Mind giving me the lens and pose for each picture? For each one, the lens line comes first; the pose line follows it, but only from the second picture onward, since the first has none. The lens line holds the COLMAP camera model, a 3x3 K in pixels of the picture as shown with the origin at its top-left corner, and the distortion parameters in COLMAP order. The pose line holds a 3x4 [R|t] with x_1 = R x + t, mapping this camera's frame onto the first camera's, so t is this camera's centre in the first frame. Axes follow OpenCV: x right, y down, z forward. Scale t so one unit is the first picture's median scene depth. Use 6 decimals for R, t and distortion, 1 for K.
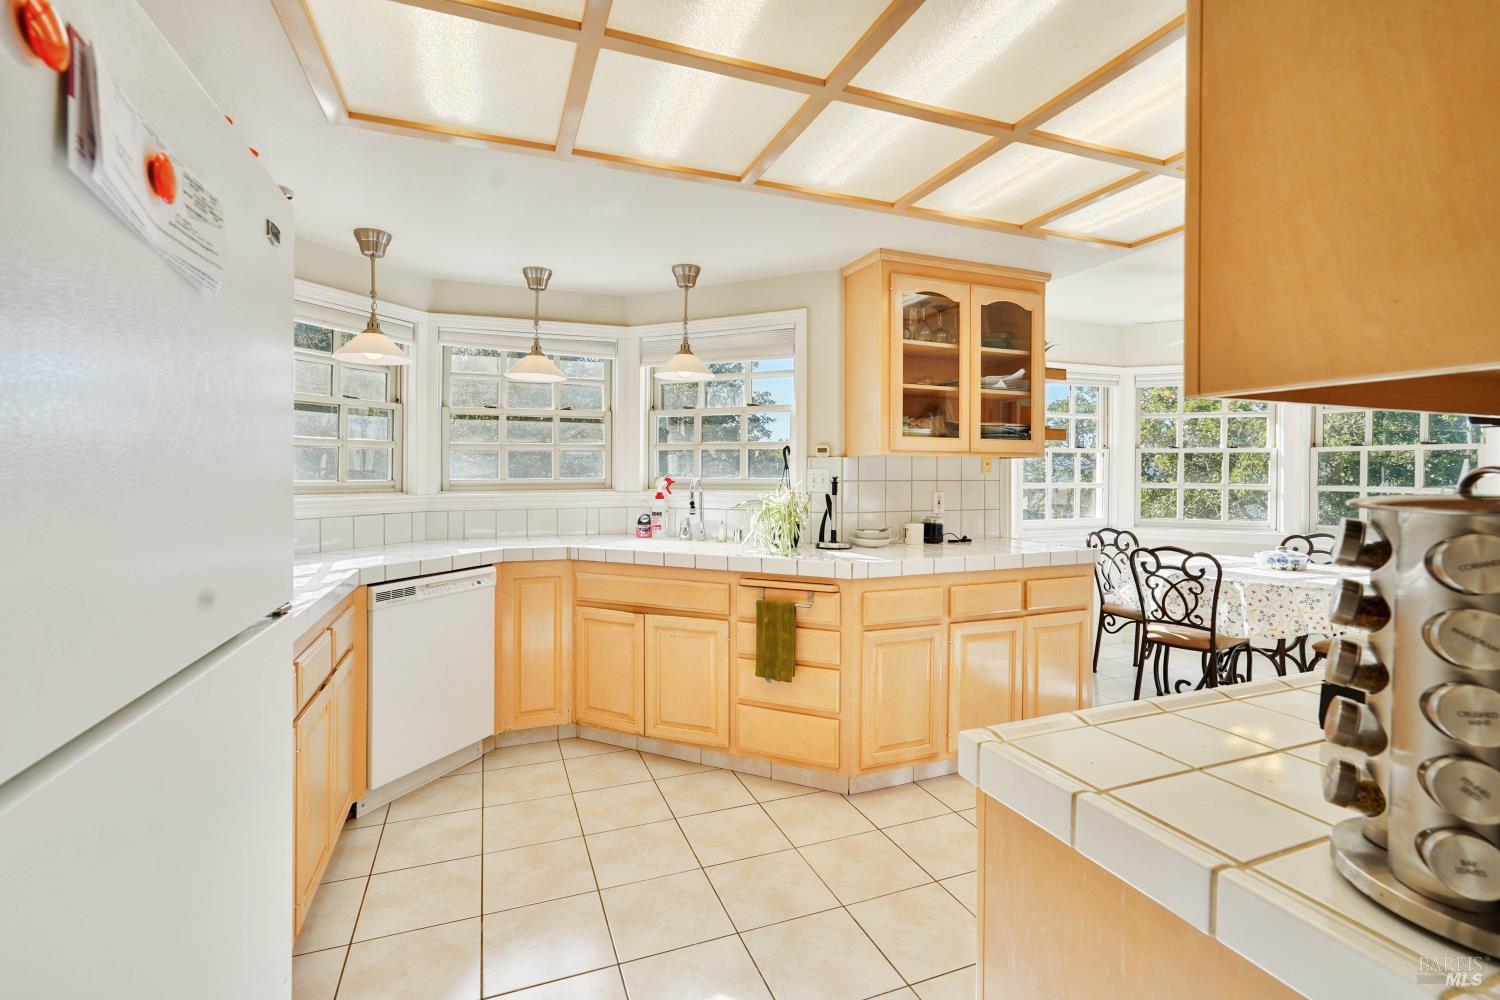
lens RADIAL K [[679.7, 0, 743.1], [0, 679.7, 479.6], [0, 0, 1]] dist [-0.013077, 0.007943]
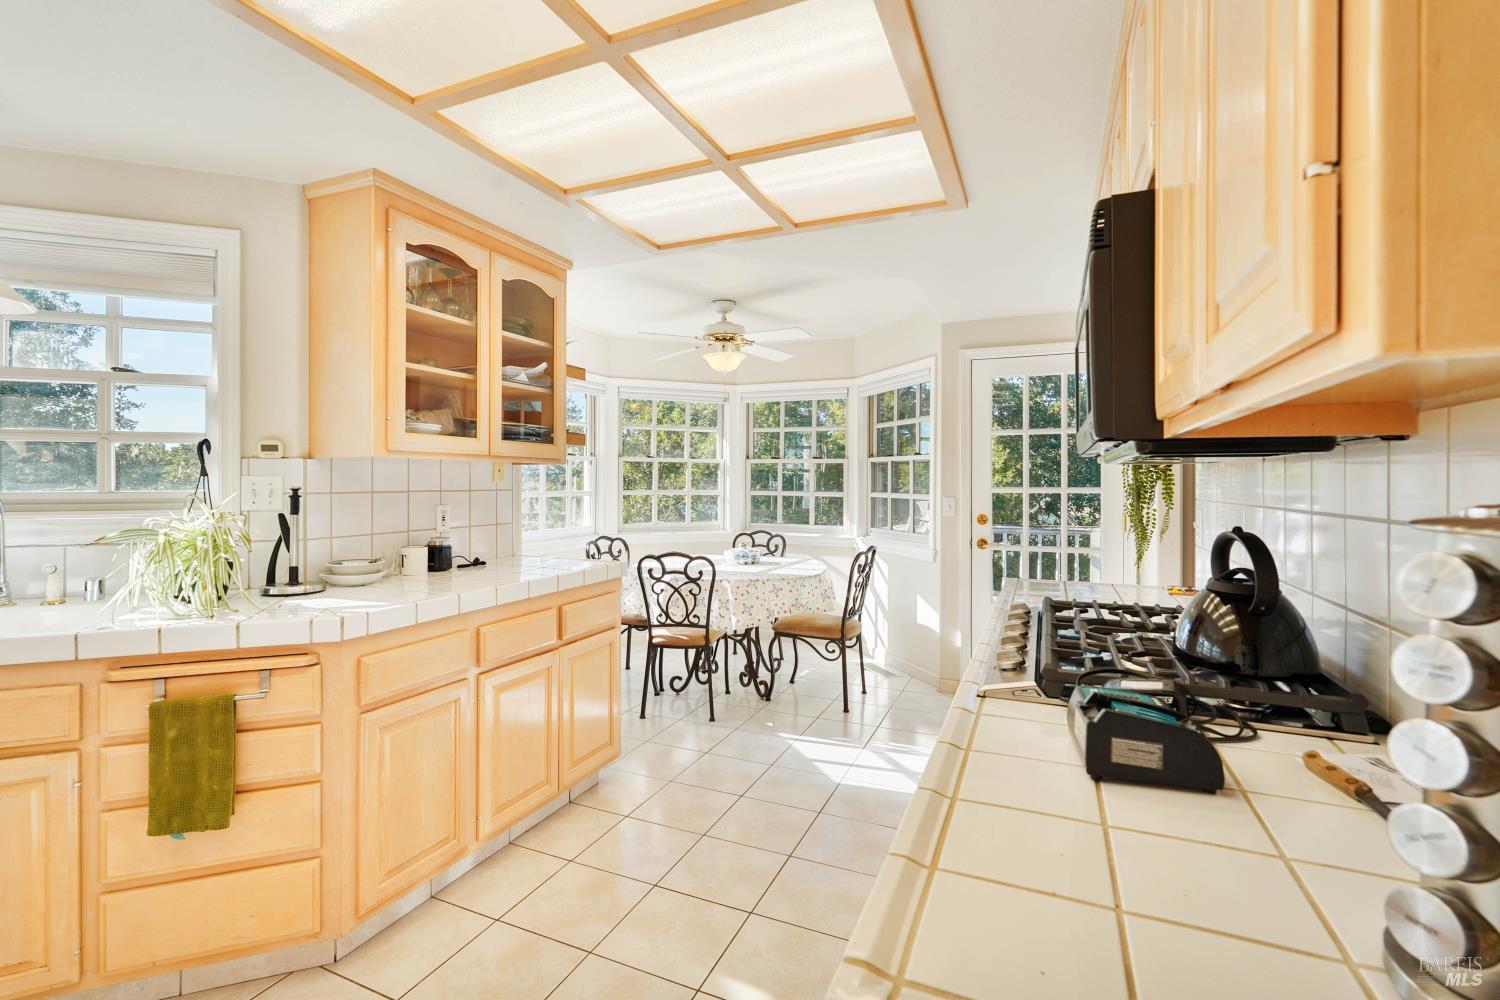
lens RADIAL K [[679.7, 0, 751.6], [0, 679.7, 482.7], [0, 0, 1]] dist [-0.013077, 0.007943]
pose [[0.705680, -0.004213, 0.708518, -0.021678], [0.008674, 0.999959, -0.002693, -0.003431], [-0.708478, 0.008046, 0.705687, 0.196166]]
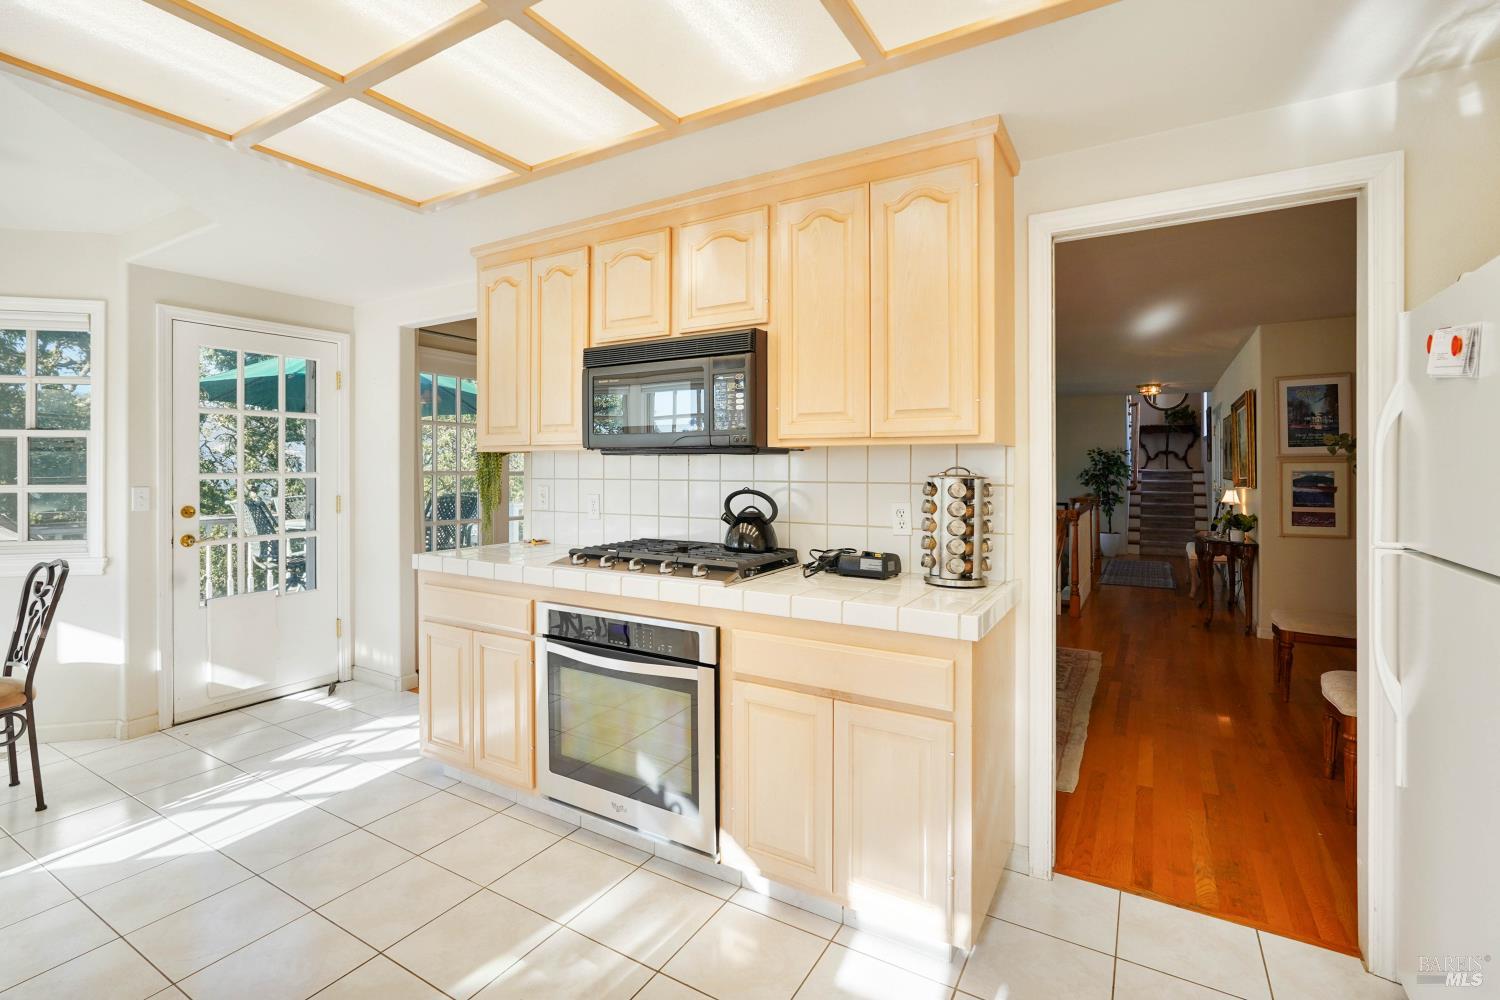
lens RADIAL K [[679.7, 0, 751.1], [0, 679.7, 473.9], [0, 0, 1]] dist [-0.013077, 0.007943]
pose [[-0.610664, -0.013842, 0.791769, -0.203708], [0.007468, 0.999702, 0.023237, -0.012386], [-0.791855, 0.020103, -0.610378, 0.735106]]
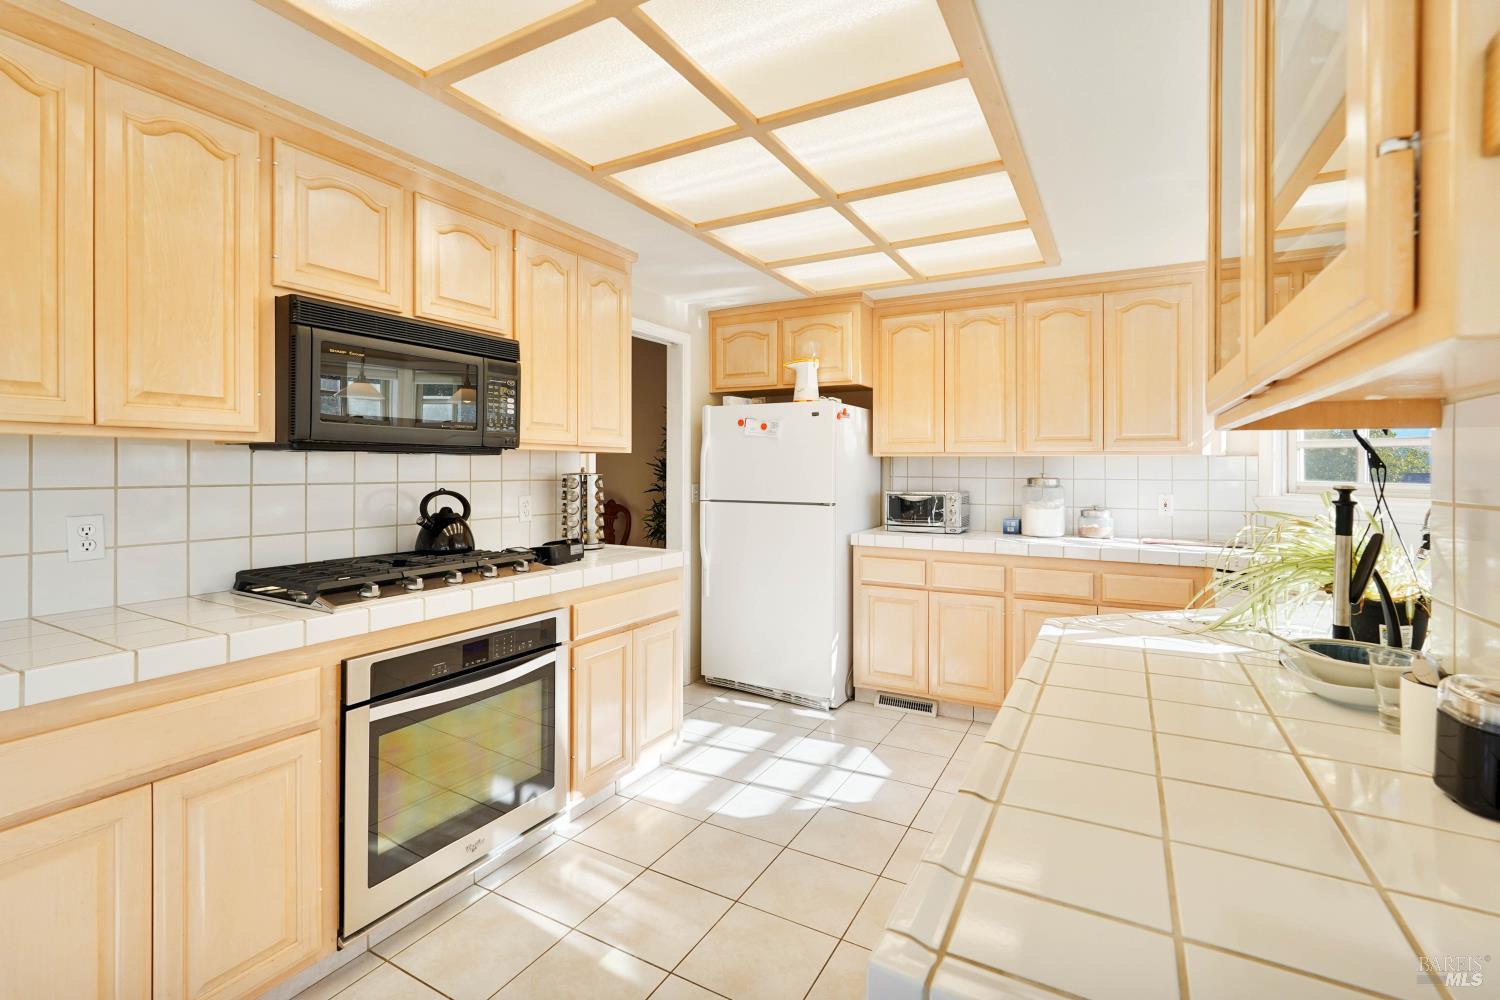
lens RADIAL K [[679.7, 0, 748.1], [0, 679.7, 472.7], [0, 0, 1]] dist [-0.013077, 0.007943]
pose [[-0.778259, -0.003124, -0.627936, 0.618073], [-0.015725, 0.999771, 0.014516, -0.012325], [0.627746, 0.021171, -0.778130, 1.059828]]
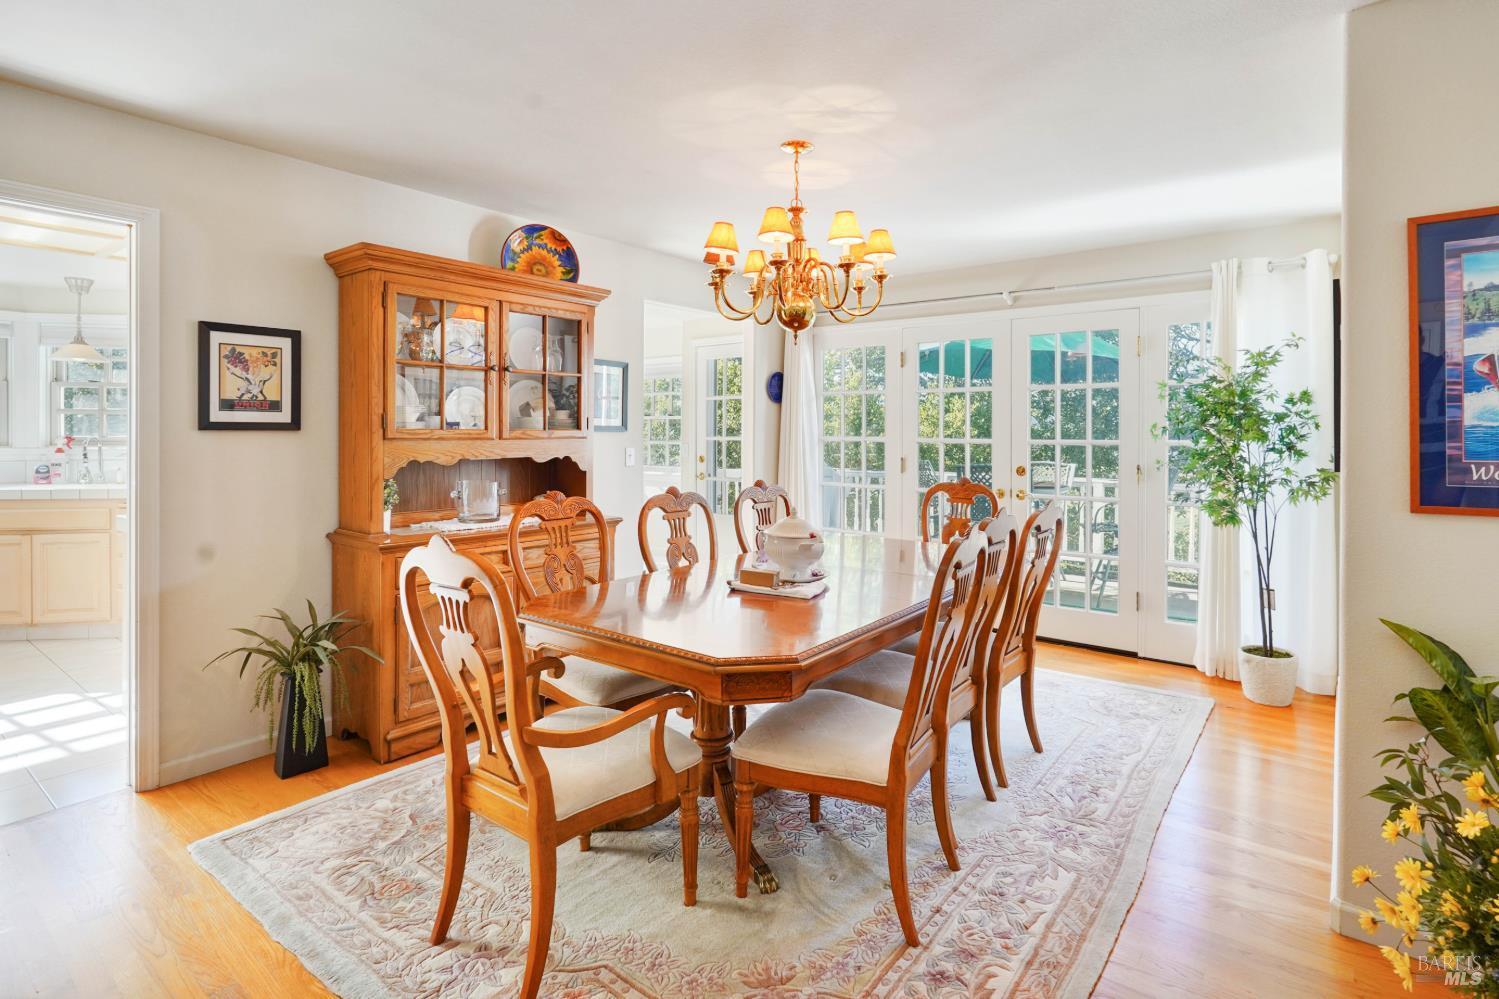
lens RADIAL K [[724.3, 0, 779.3], [0, 724.3, 443.5], [0, 0, 1]] dist [0.007061, 0.001293]
pose [[0.845715, -0.006395, 0.533597, 0.307168], [0.007567, 0.999971, -0.000009, 0.022130], [-0.533582, 0.004045, 0.845739, -0.934186]]
